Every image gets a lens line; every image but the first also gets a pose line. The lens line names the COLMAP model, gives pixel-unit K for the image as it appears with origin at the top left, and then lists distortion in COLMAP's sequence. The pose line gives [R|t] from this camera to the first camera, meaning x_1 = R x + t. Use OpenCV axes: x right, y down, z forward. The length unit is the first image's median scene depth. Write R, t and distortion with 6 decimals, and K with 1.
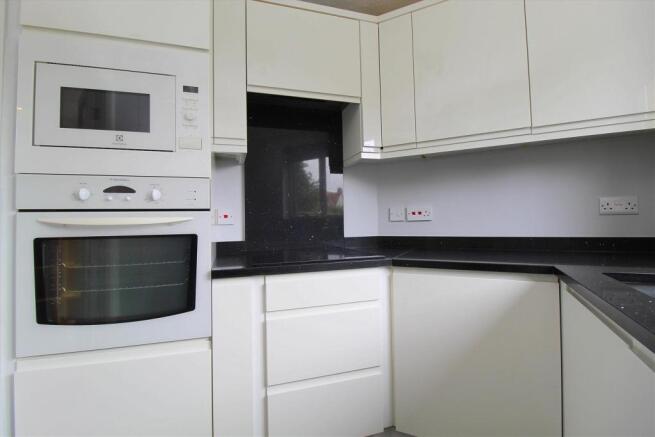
lens RADIAL K [[307.9, 0, 328.6], [0, 307.9, 212.0], [0, 0, 1]] dist [-0.008293, -0.001390]
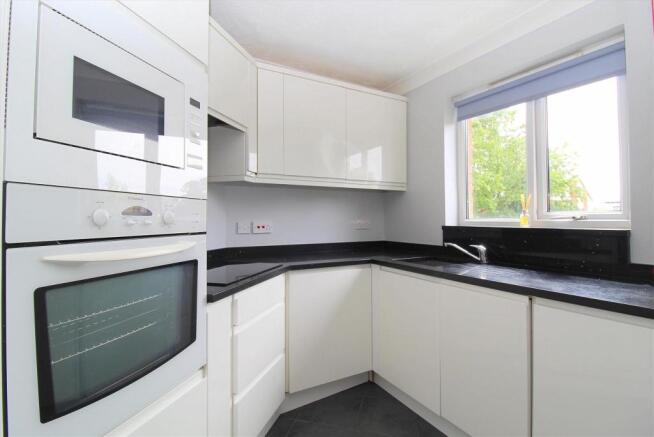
lens RADIAL K [[307.4, 0, 328.1], [0, 307.4, 212.0], [0, 0, 1]] dist [-0.008293, -0.001390]
pose [[0.570269, 0.037875, 0.820585, -0.967494], [-0.034048, 0.999168, -0.022455, -0.064559], [-0.820752, -0.015134, 0.571084, 0.136808]]
